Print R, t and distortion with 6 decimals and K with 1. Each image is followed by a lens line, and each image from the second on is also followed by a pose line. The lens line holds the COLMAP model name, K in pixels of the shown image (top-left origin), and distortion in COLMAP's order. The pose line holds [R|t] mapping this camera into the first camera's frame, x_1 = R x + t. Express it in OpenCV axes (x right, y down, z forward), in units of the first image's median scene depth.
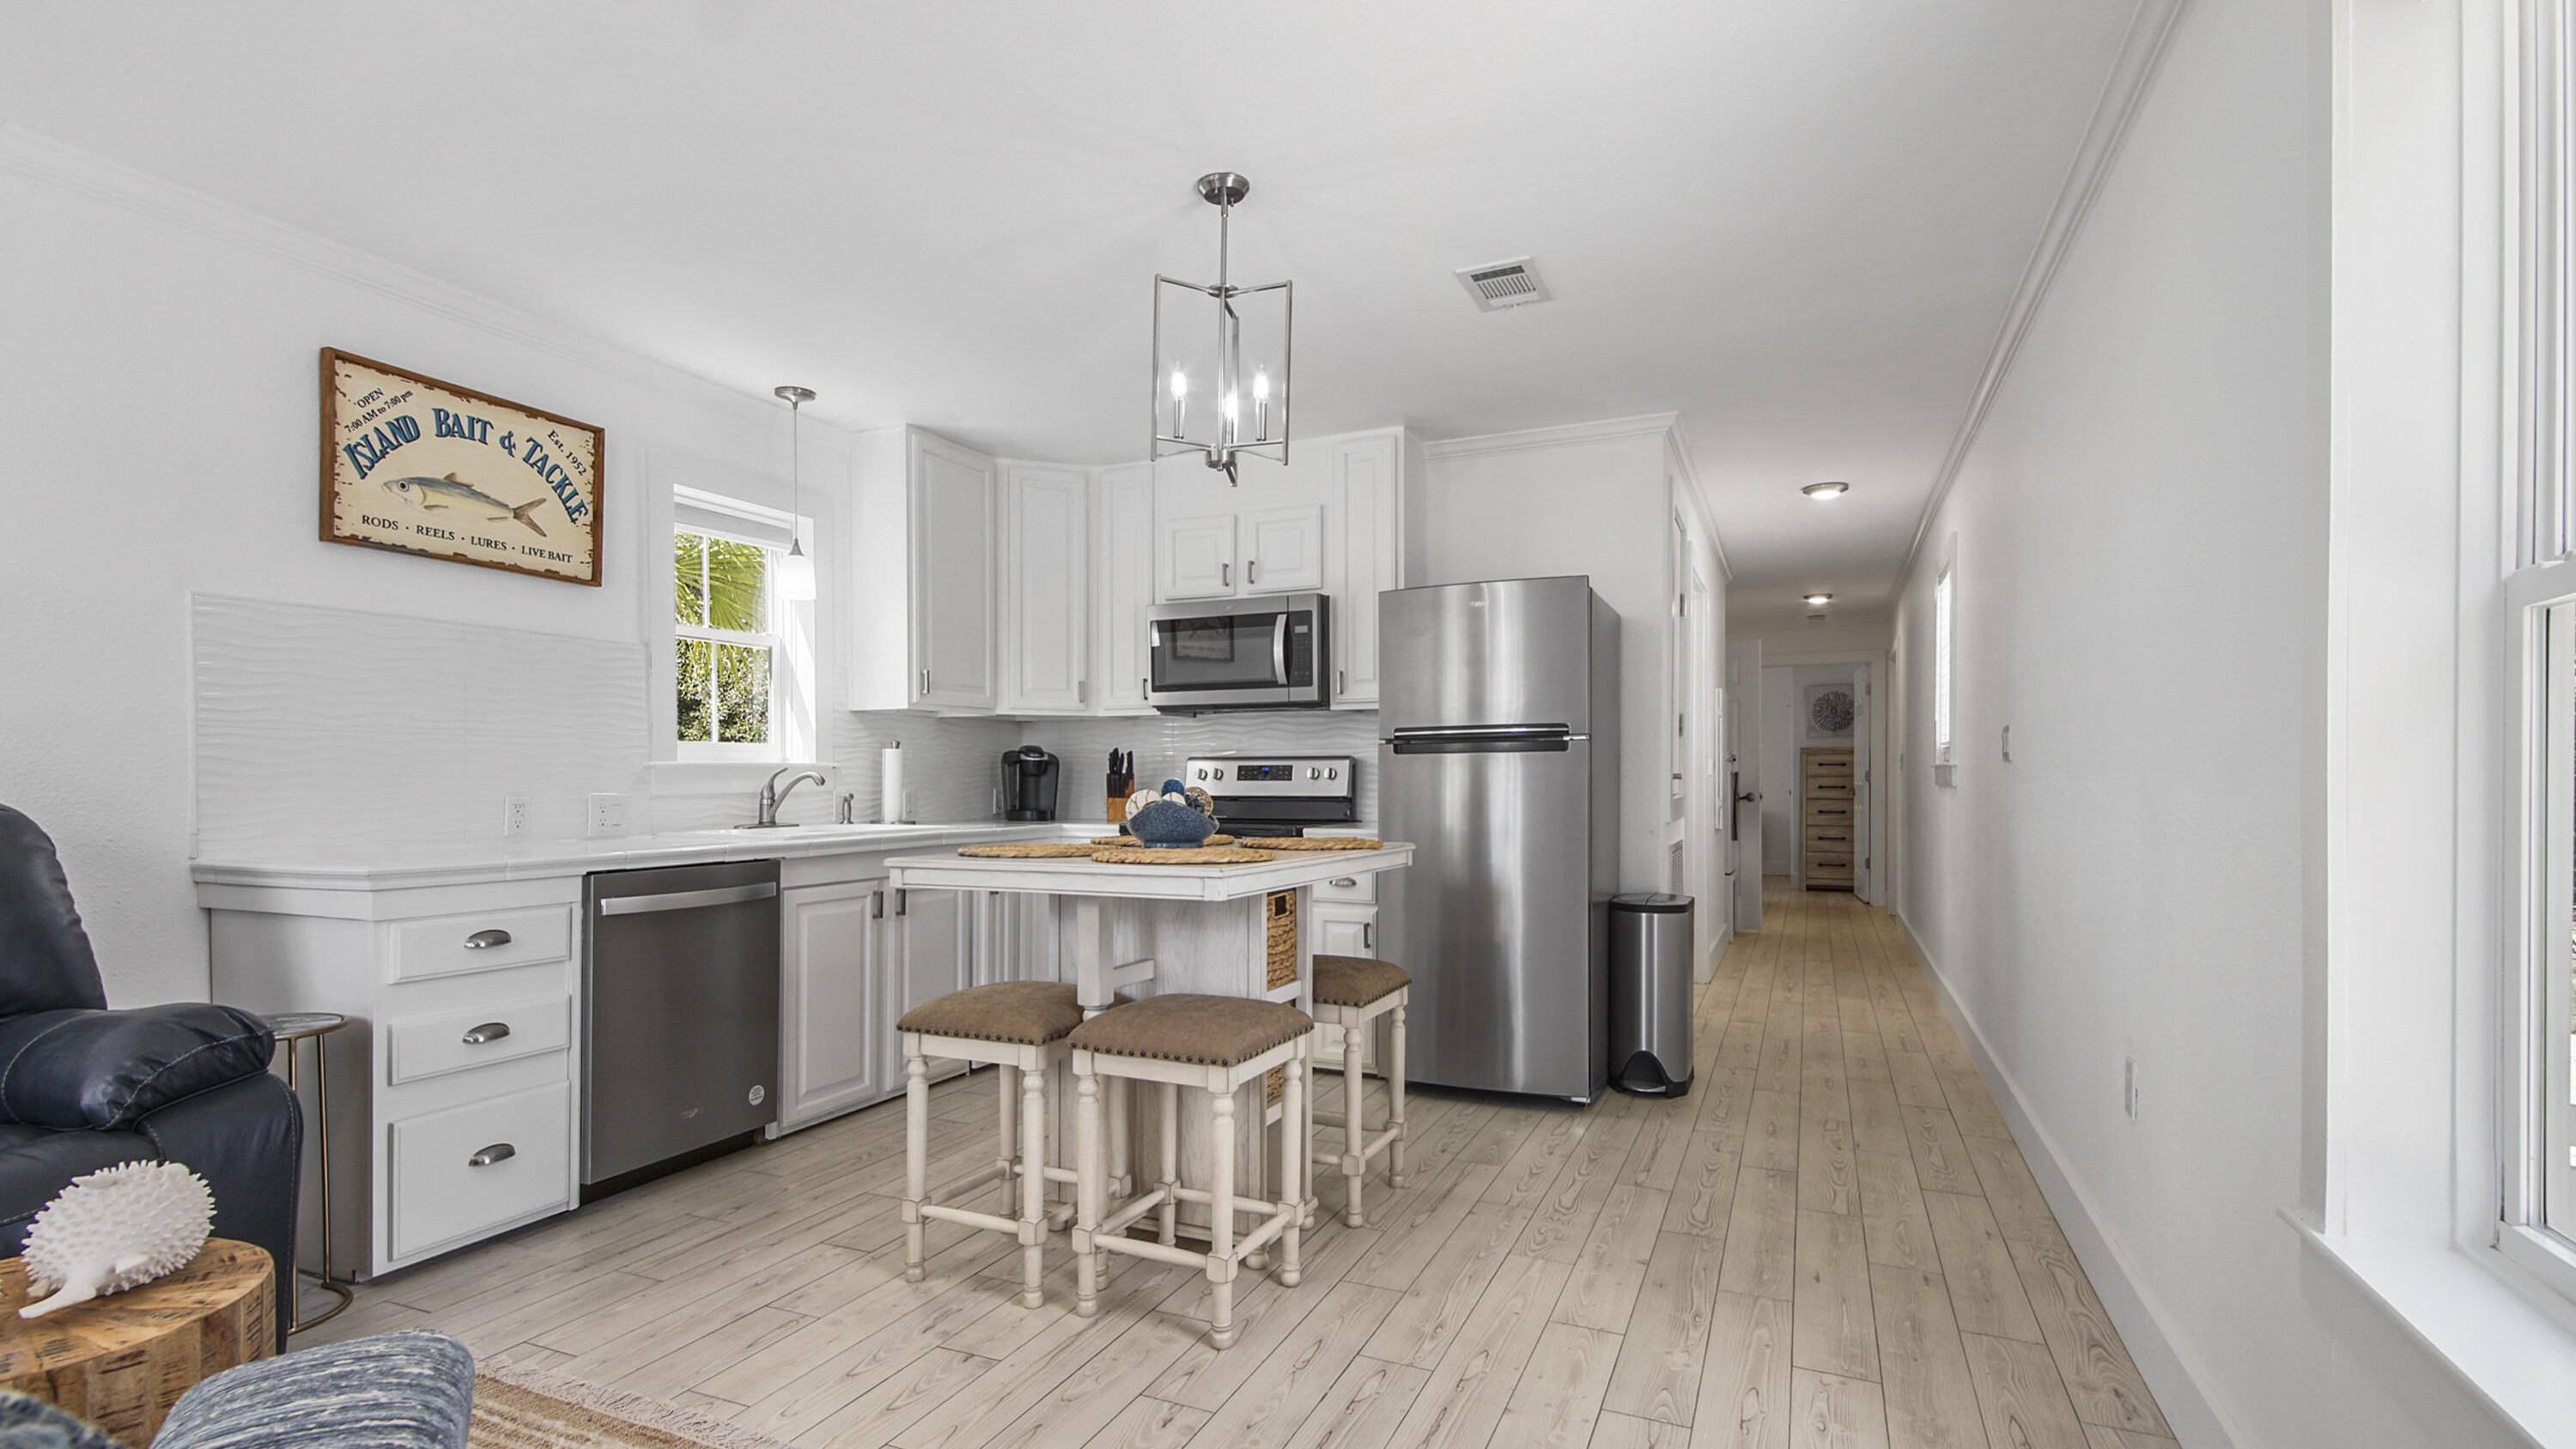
lens RADIAL K [[1187.5, 0, 1290.7], [0, 1187.5, 790.8], [0, 0, 1]] dist [-0.000579, -0.000166]
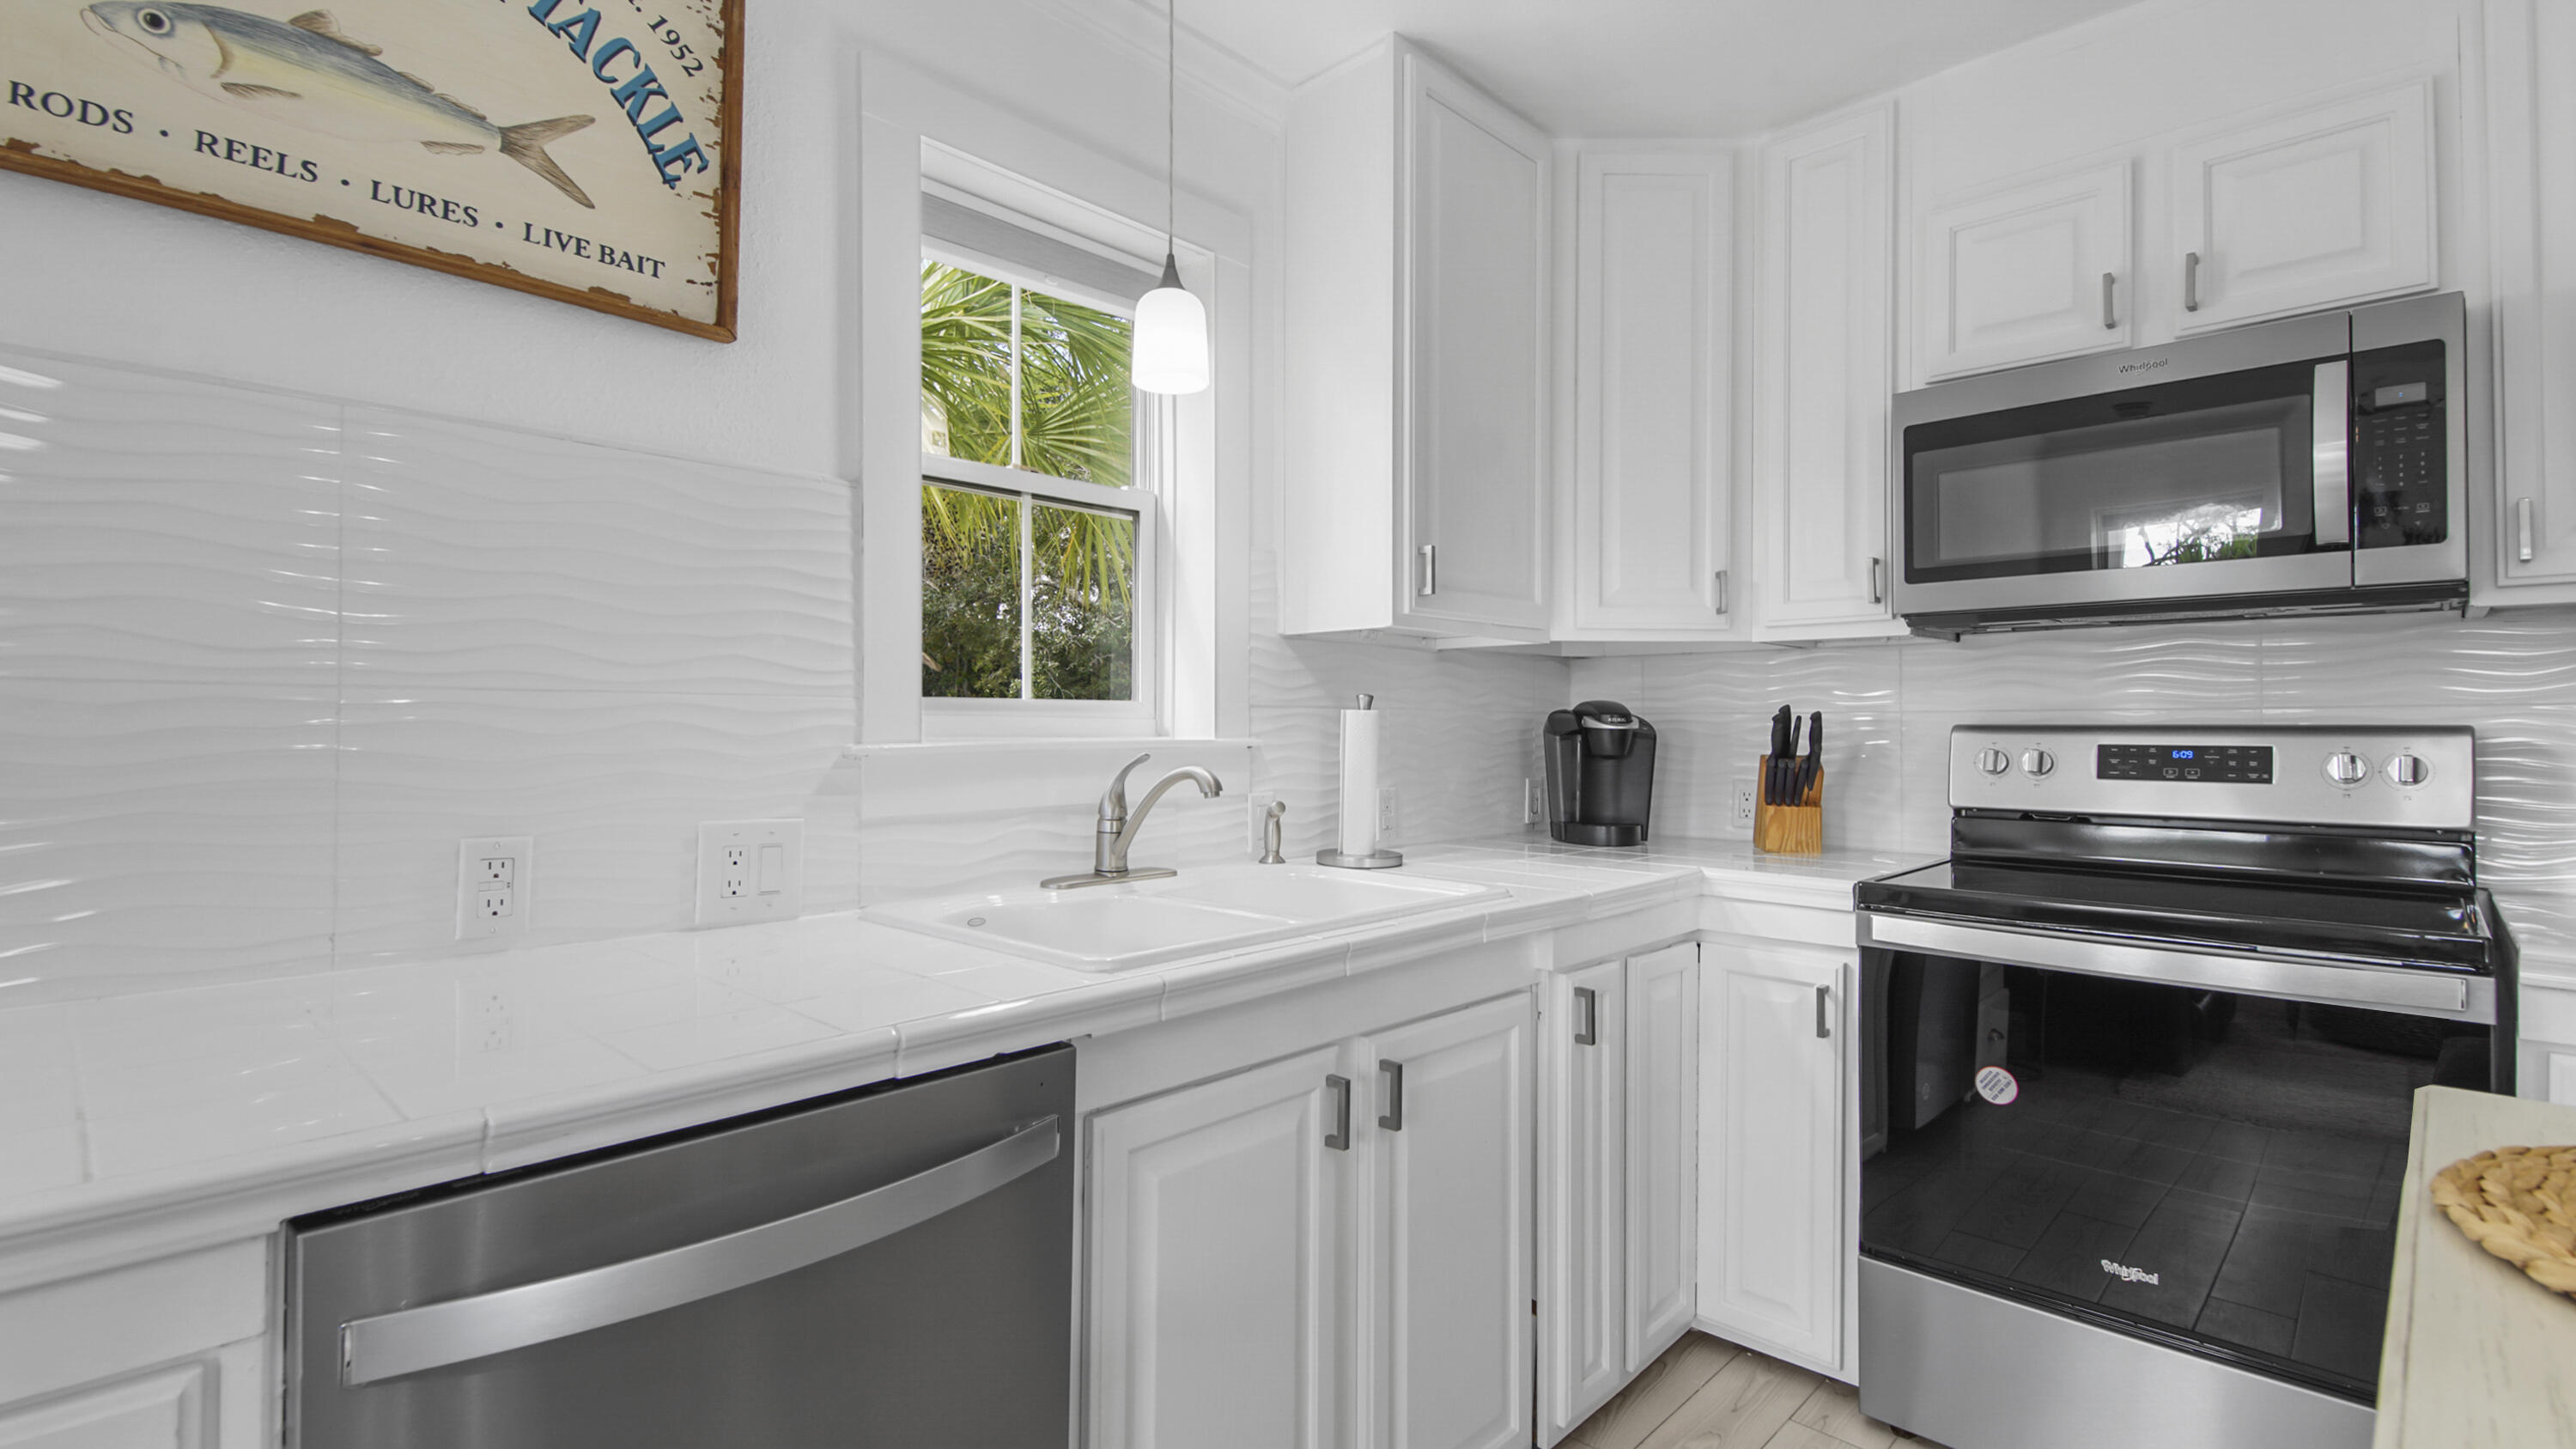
lens RADIAL K [[1126.6, 0, 1300.9], [0, 1126.6, 707.7], [0, 0, 1]] dist [0.029044, -0.016227]
pose [[0.940322, -0.000059, -0.340286, -0.218425], [-0.008883, 0.999655, -0.024720, -0.026876], [0.340170, 0.026268, 0.939997, 0.603766]]
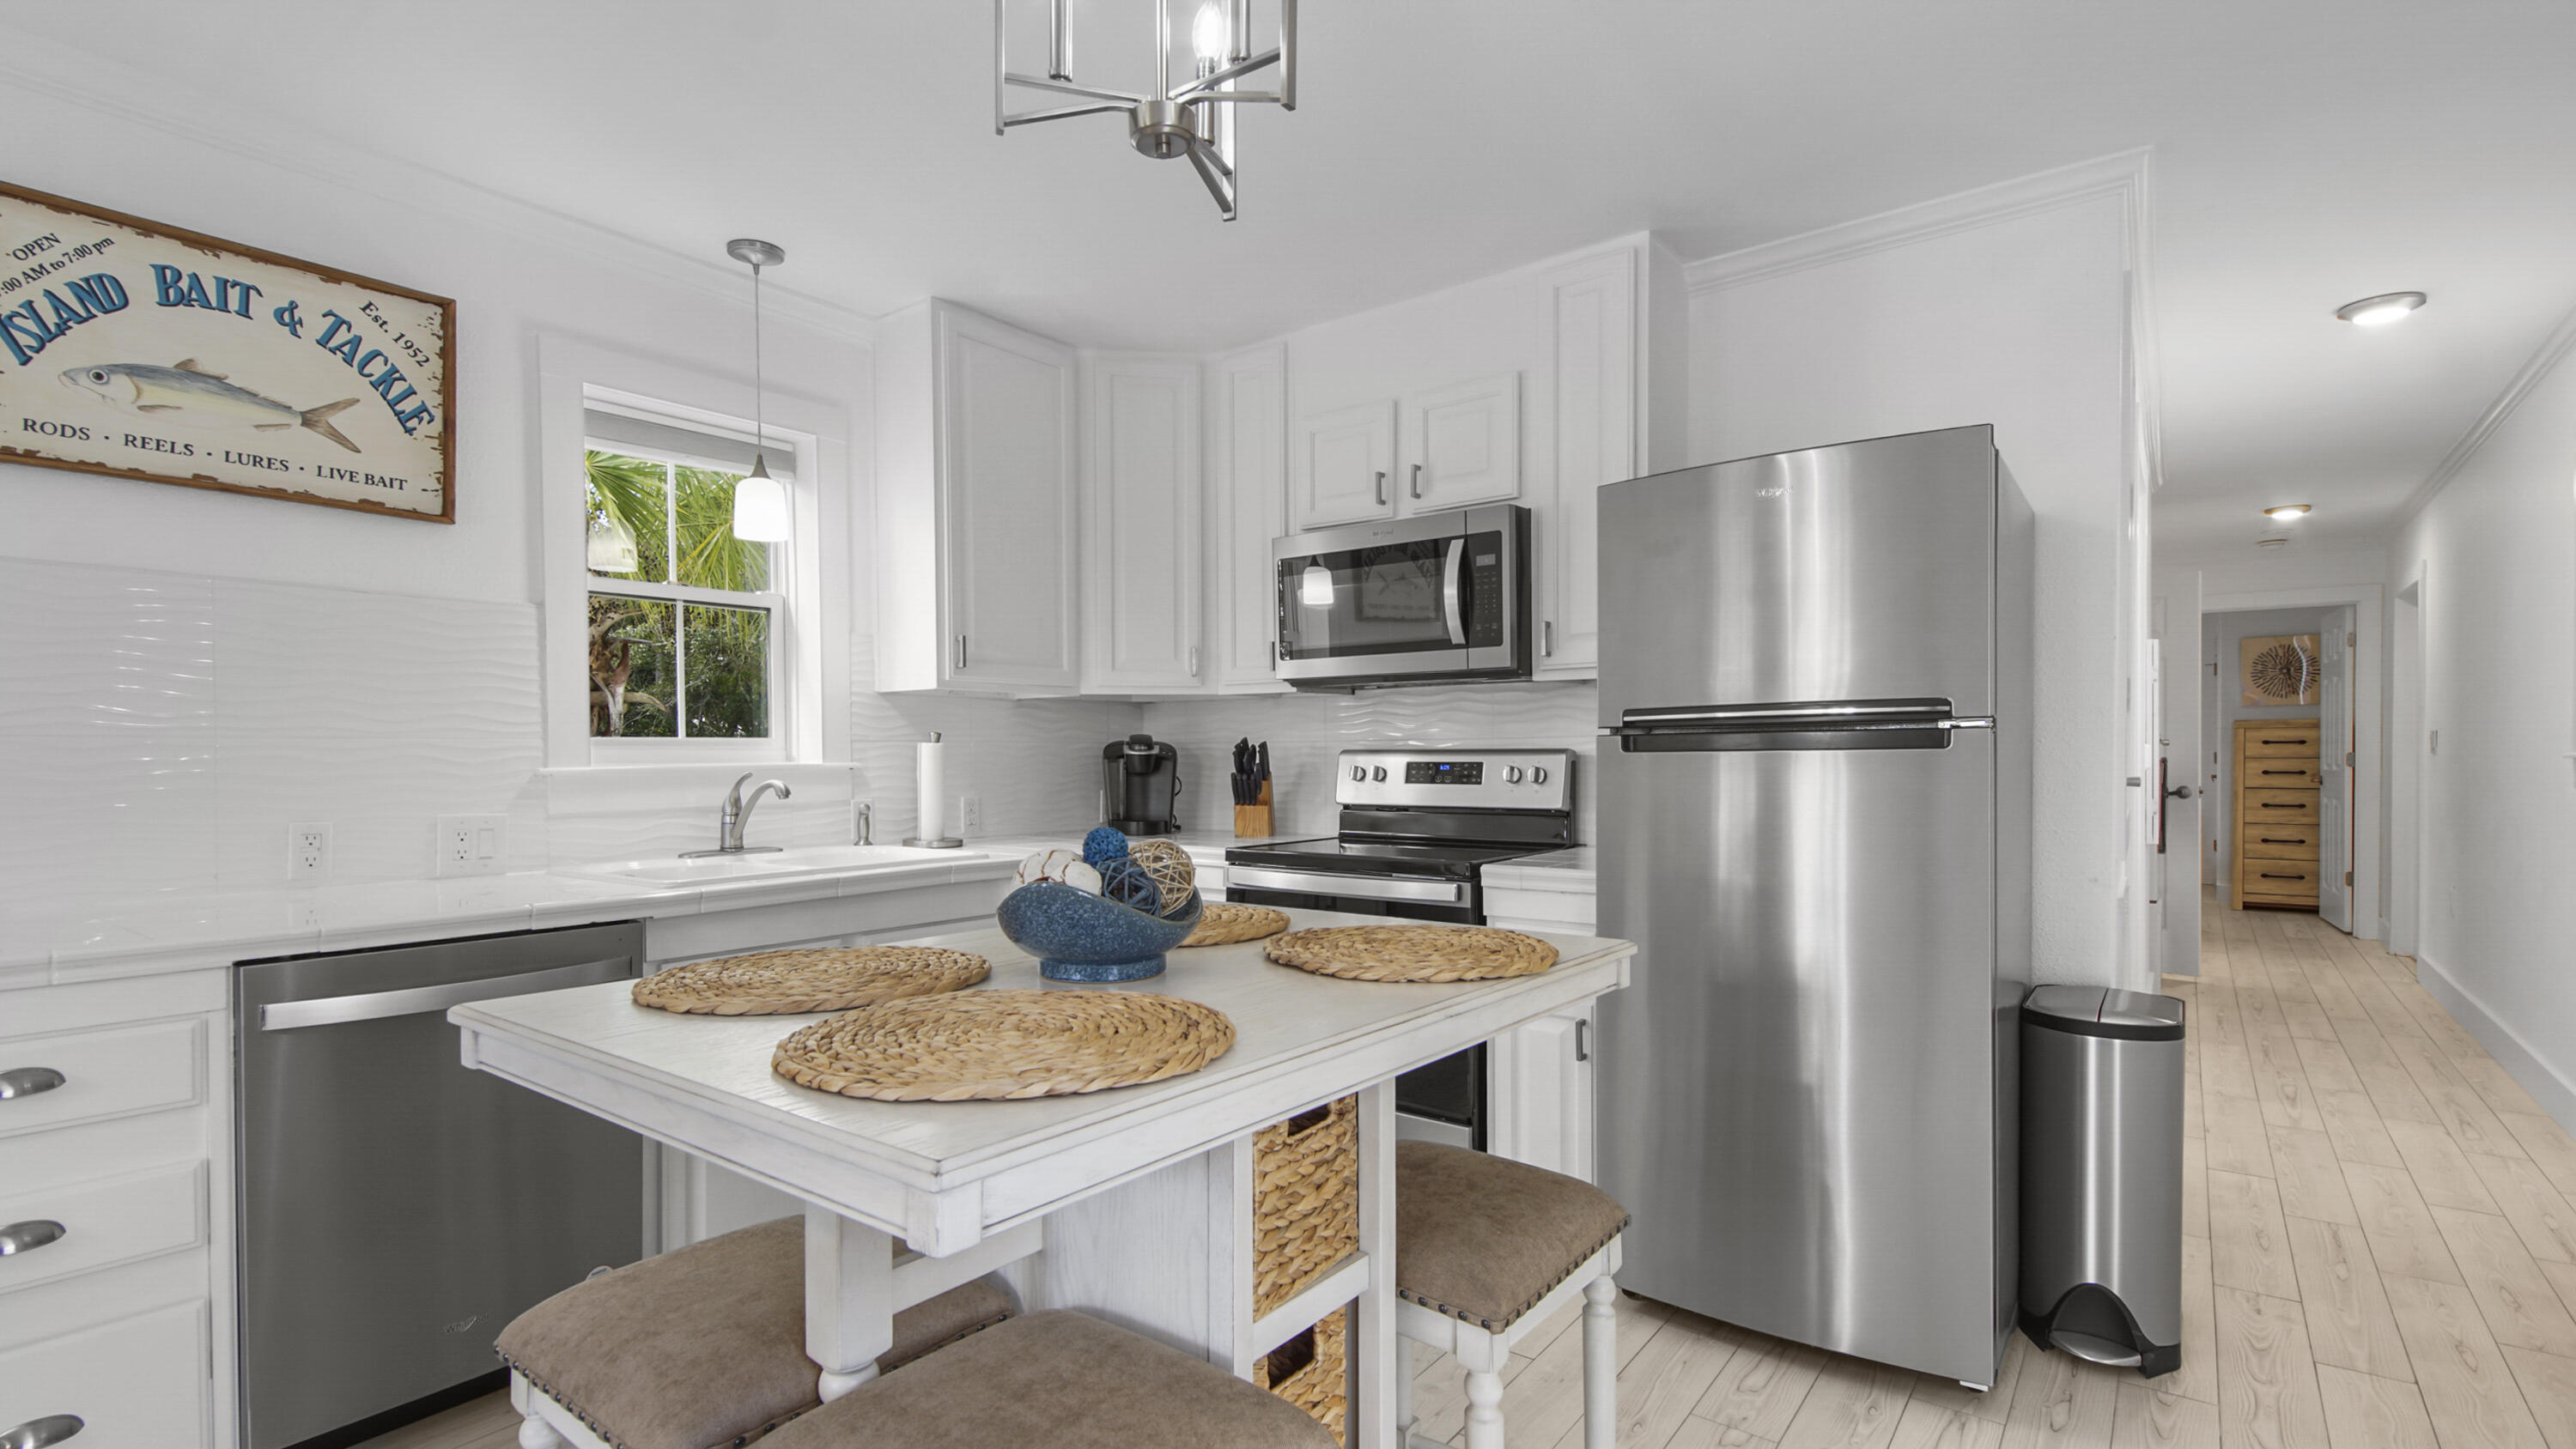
lens RADIAL K [[1150.5, 0, 1292.2], [0, 1150.5, 766.7], [0, 0, 1]] dist [0.023409, -0.014411]
pose [[0.971677, 0.000958, -0.236311, 0.062253], [-0.000018, 0.999992, 0.003981, -0.025811], [0.236313, -0.003864, 0.971669, 0.389266]]
